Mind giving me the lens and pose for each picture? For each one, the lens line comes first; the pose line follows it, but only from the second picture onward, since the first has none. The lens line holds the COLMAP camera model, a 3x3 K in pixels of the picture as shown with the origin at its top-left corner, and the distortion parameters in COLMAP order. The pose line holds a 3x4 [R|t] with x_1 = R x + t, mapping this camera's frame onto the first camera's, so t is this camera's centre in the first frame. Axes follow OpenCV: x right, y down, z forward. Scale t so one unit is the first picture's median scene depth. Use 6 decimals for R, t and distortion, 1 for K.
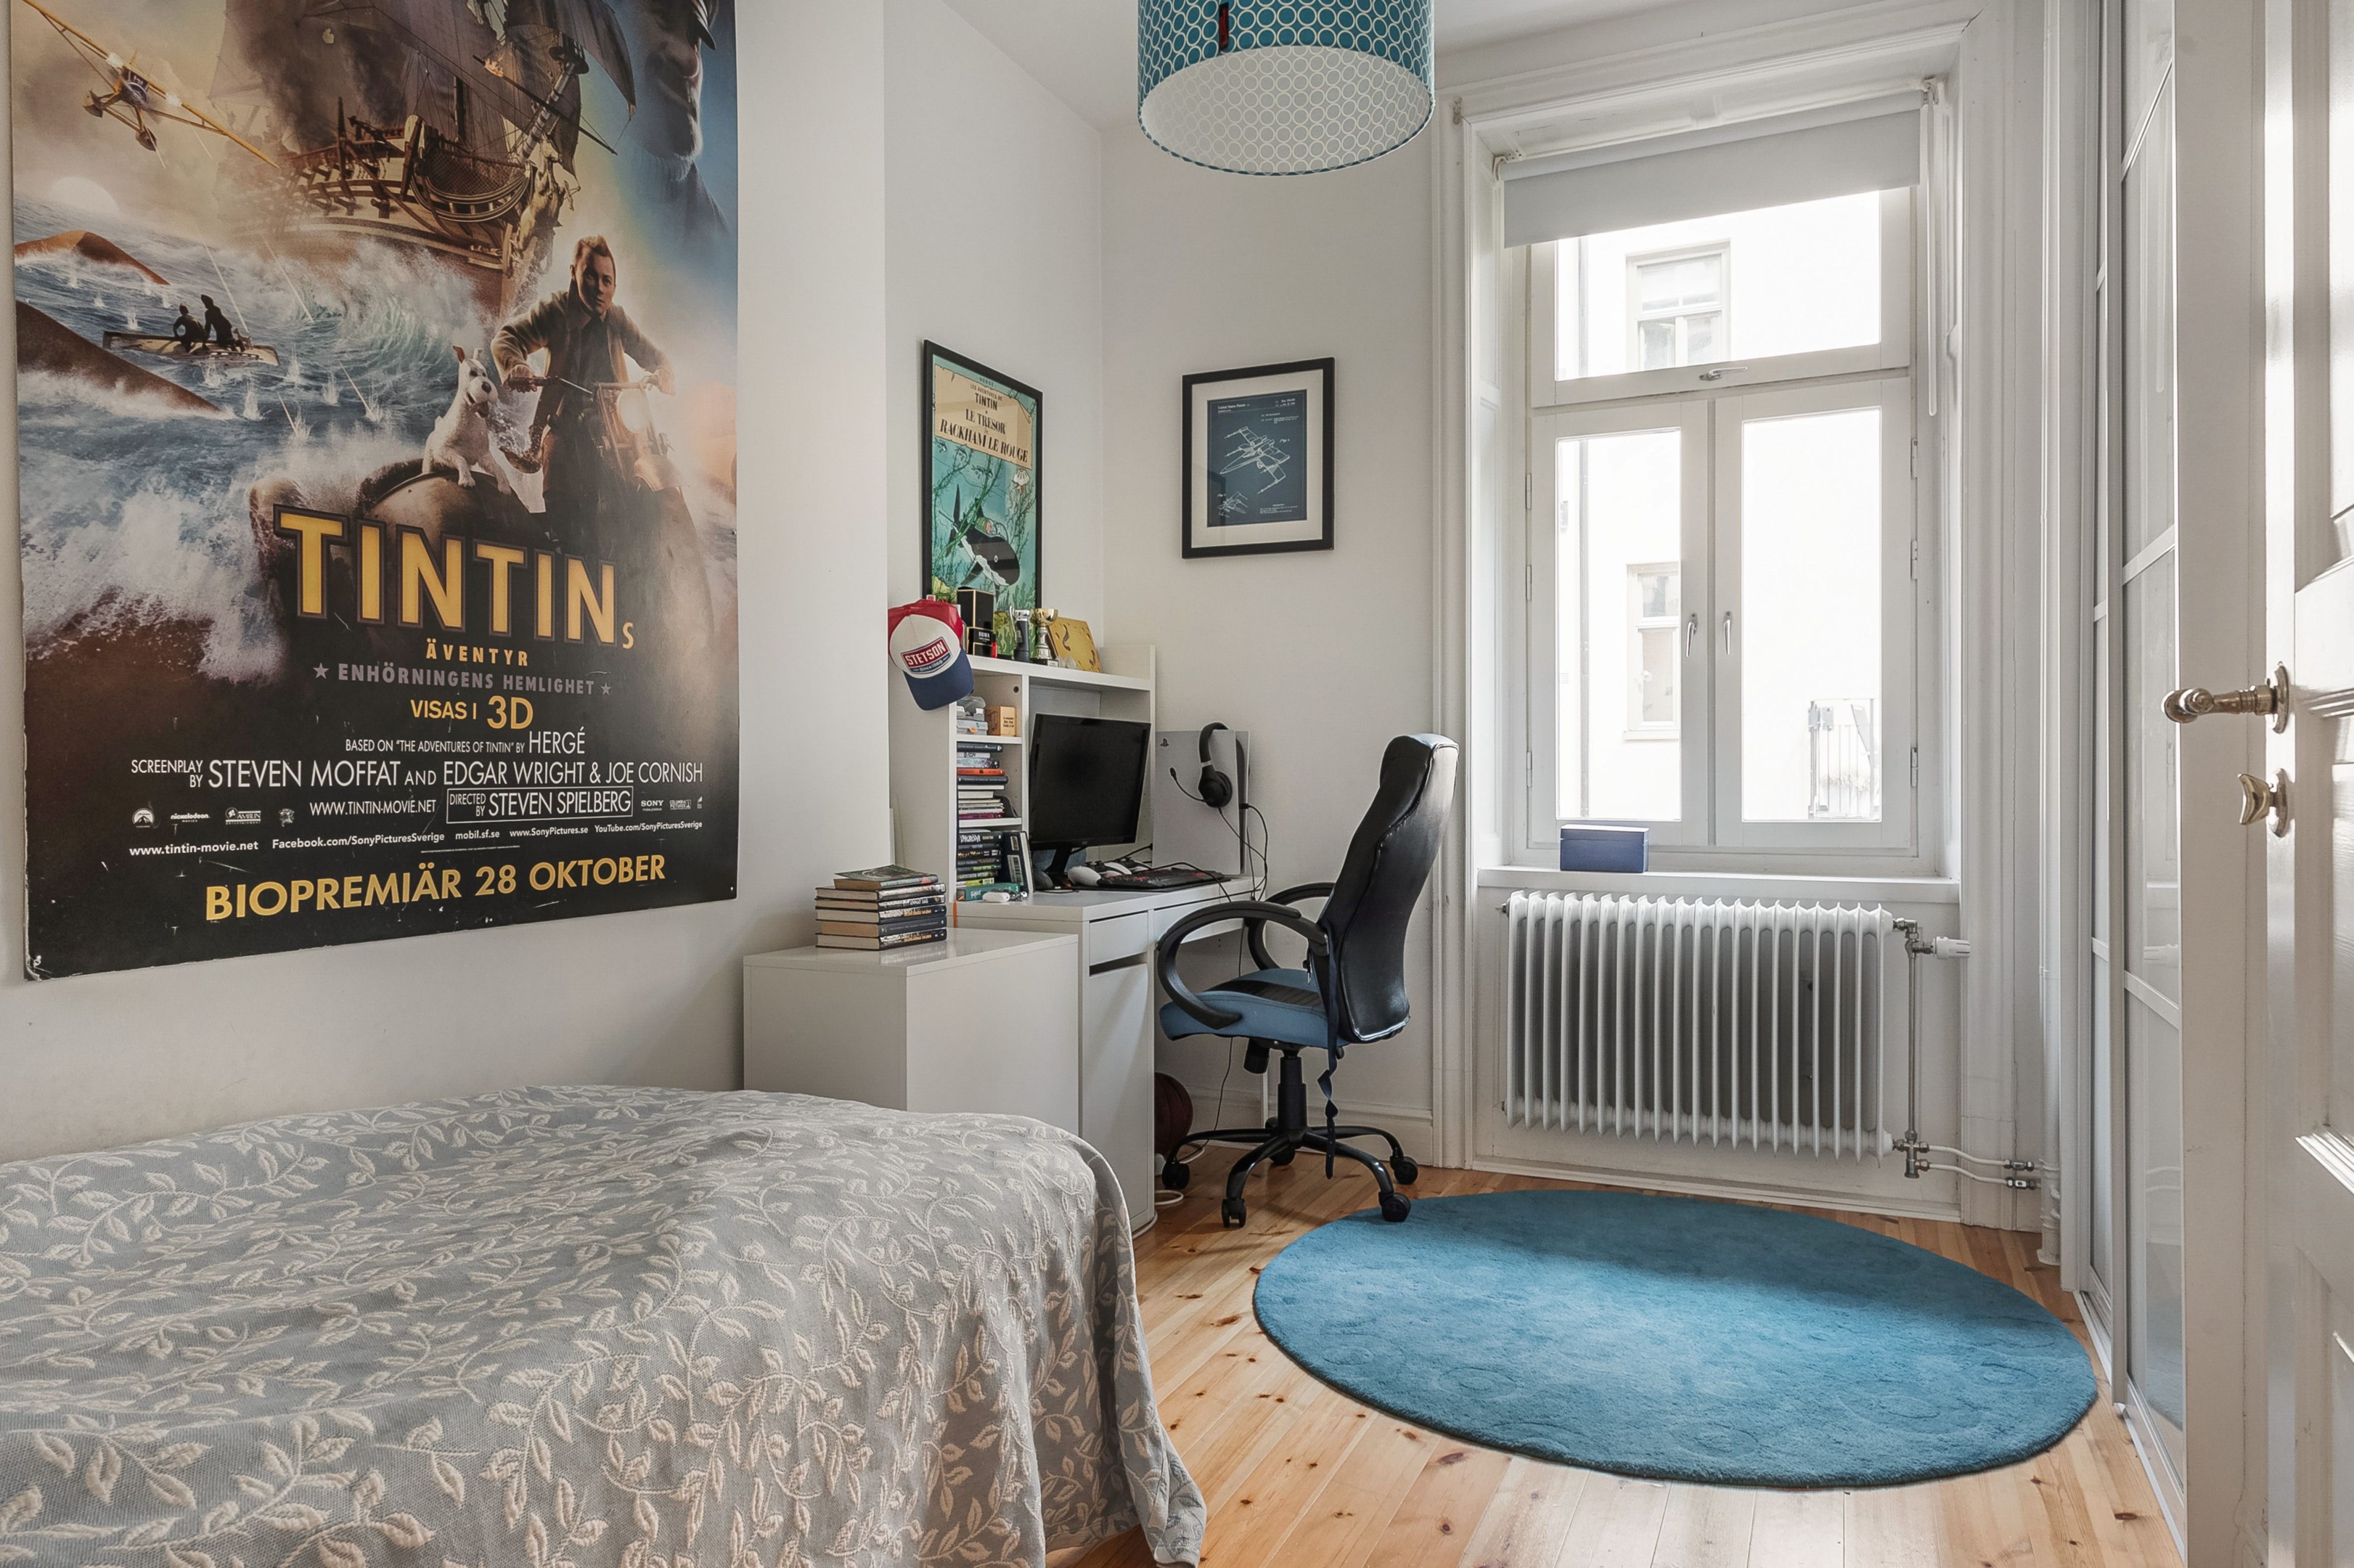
lens RADIAL K [[1430.7, 0, 1183.5], [0, 1430.7, 792.8], [0, 0, 1]] dist [-0.000653, 0.000461]
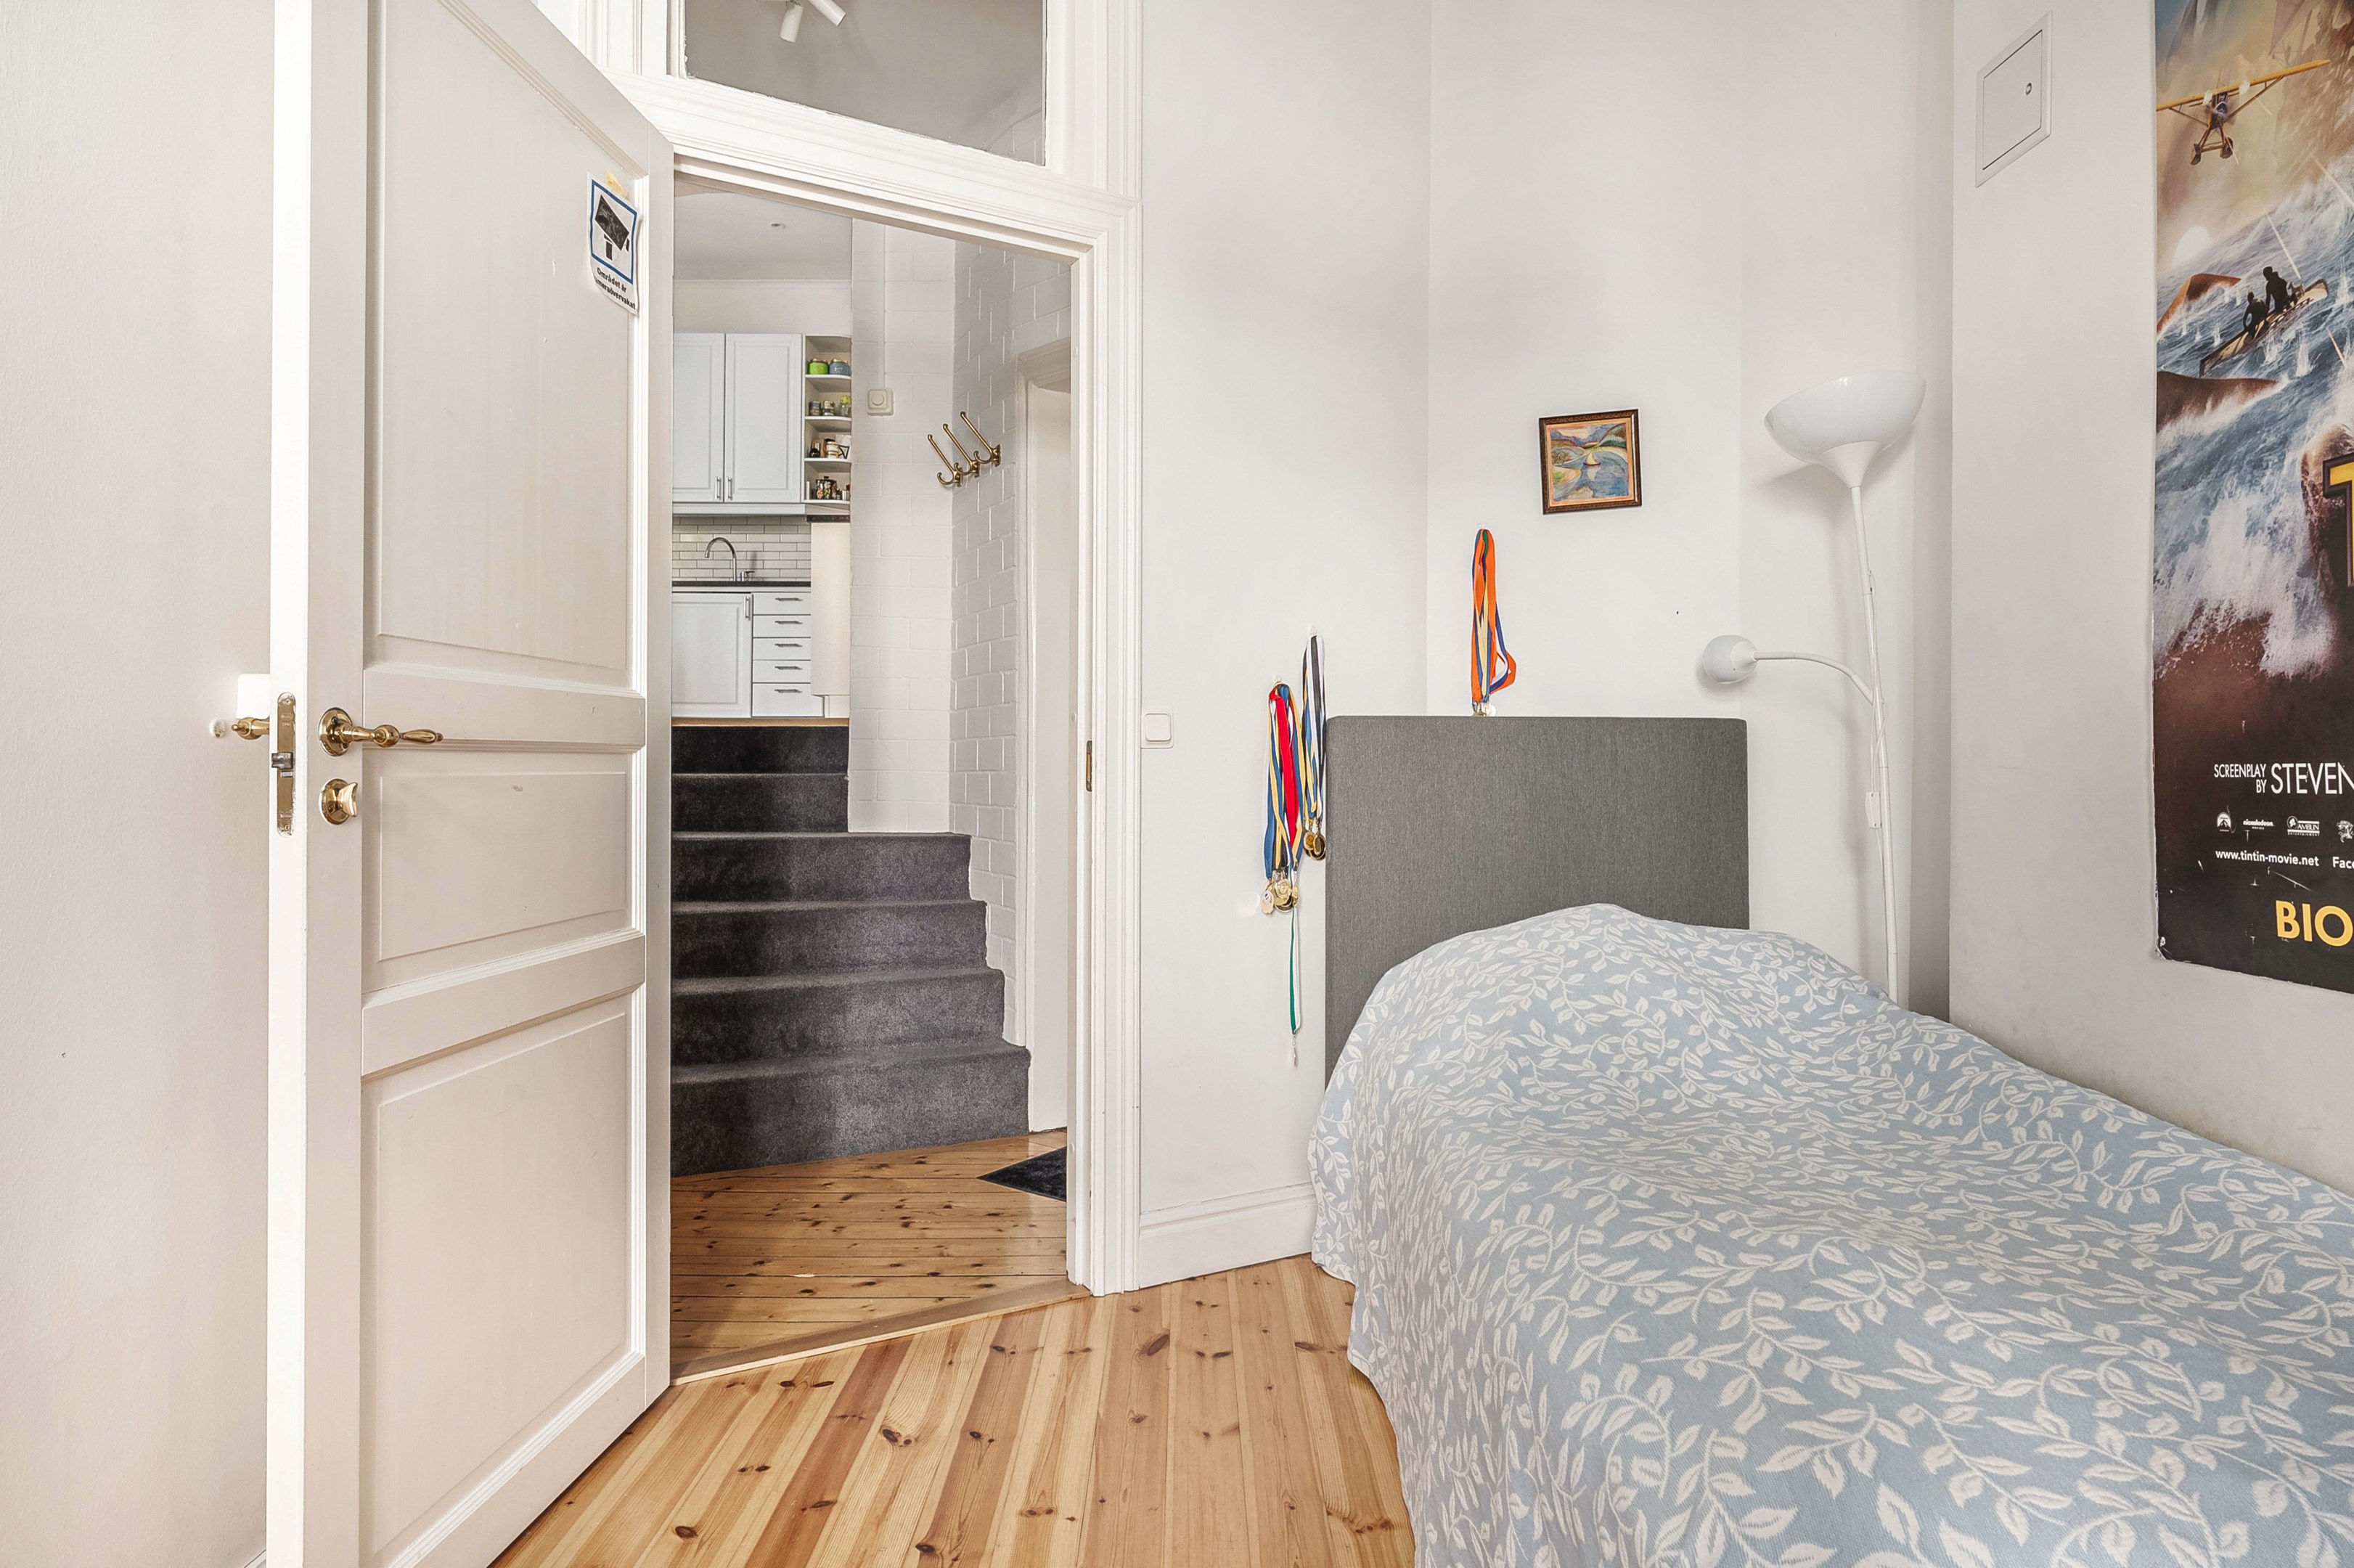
lens RADIAL K [[1355.0, 0, 1181.5], [0, 1355.0, 781.1], [0, 0, 1]] dist [-0.000903, 0.000298]
pose [[-0.911075, 0.000989, -0.412239, 0.329137], [-0.006659, 0.999831, 0.017116, -0.022089], [0.412186, 0.018339, -0.910915, 1.522466]]
